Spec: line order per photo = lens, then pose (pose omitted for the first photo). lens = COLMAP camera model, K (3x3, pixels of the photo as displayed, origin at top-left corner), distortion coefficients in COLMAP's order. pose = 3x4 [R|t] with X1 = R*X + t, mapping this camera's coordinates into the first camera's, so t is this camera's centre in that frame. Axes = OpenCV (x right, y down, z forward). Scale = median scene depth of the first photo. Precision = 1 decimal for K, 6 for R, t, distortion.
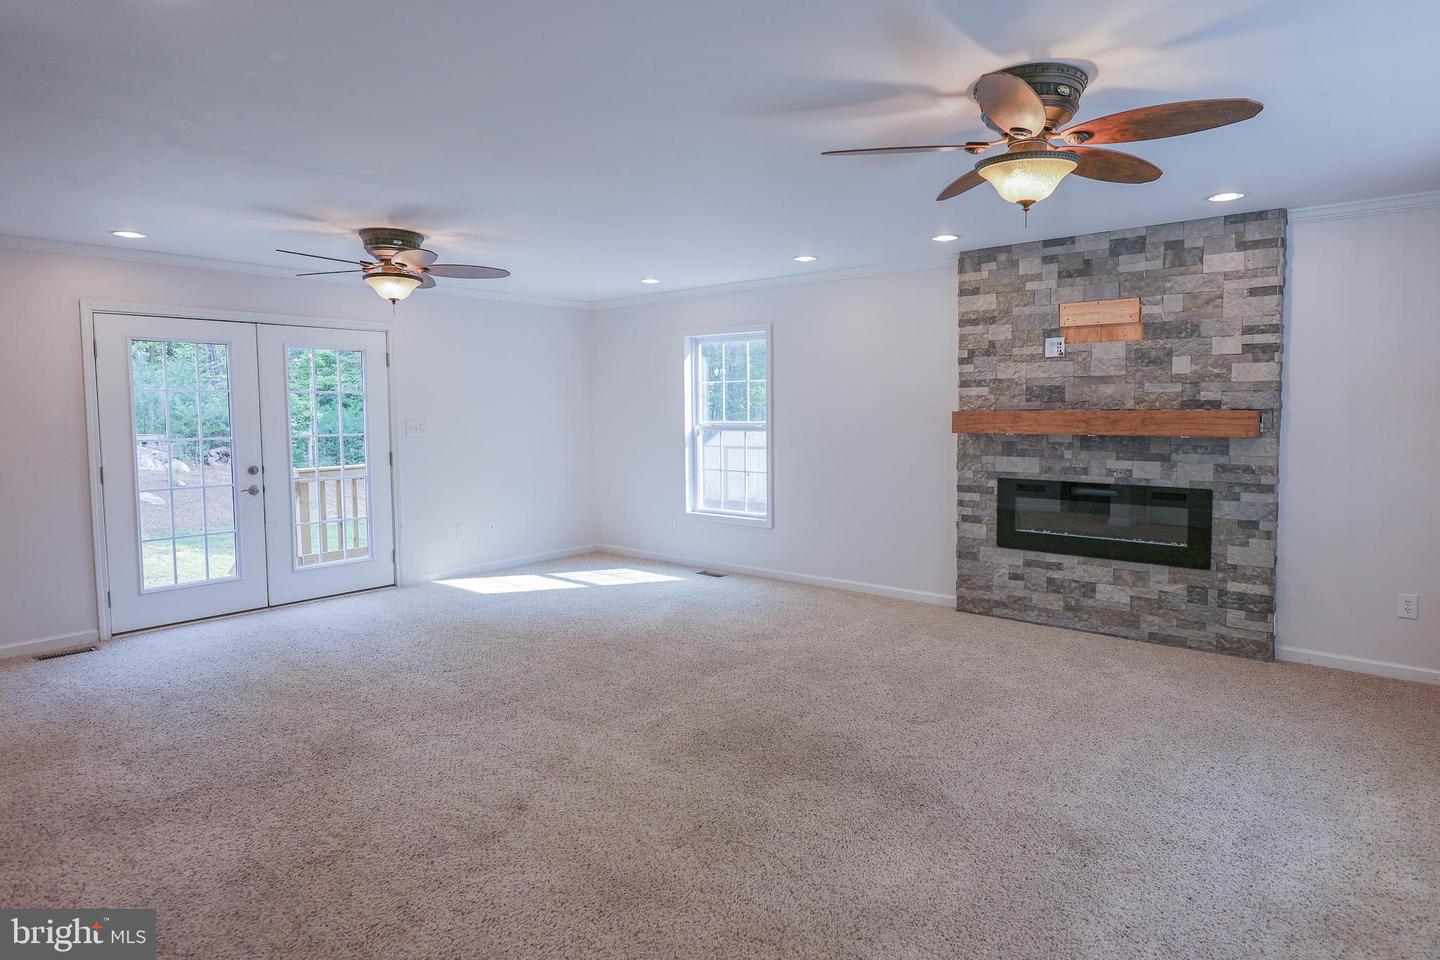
lens RADIAL K [[766.5, 0, 719.4], [0, 766.5, 464.2], [0, 0, 1]] dist [-0.006011, -0.000421]
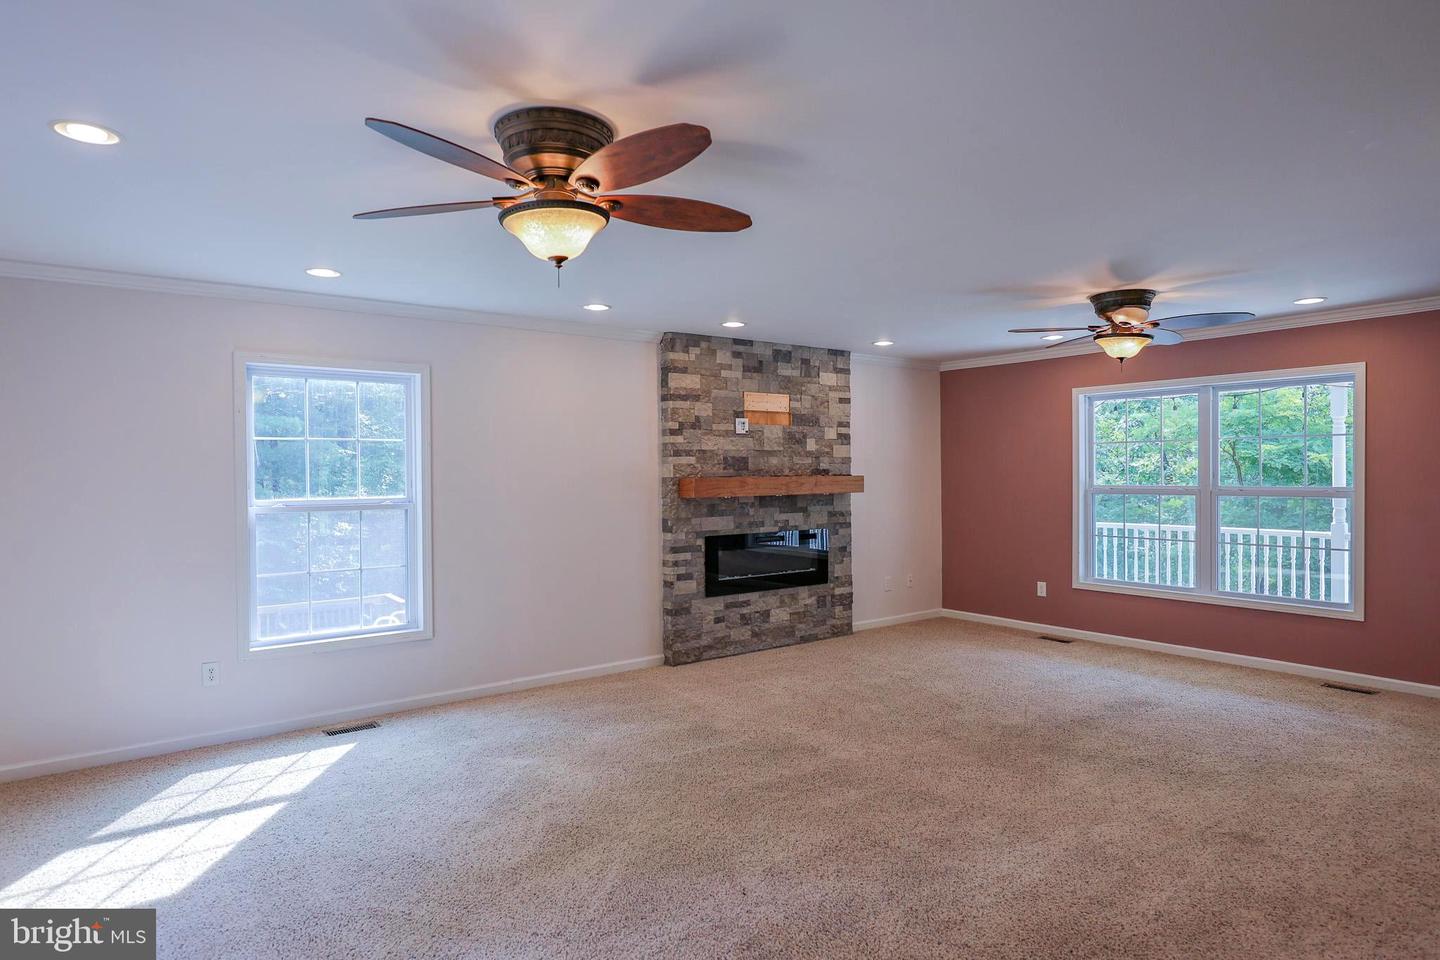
lens RADIAL K [[831.8, 0, 720.4], [0, 831.8, 485.8], [0, 0, 1]] dist [-0.002526, -0.000382]
pose [[0.250016, -0.017315, 0.968087, -0.869924], [0.074644, 0.997209, -0.001442, -0.056702], [-0.965360, 0.072622, 0.250610, 0.699836]]
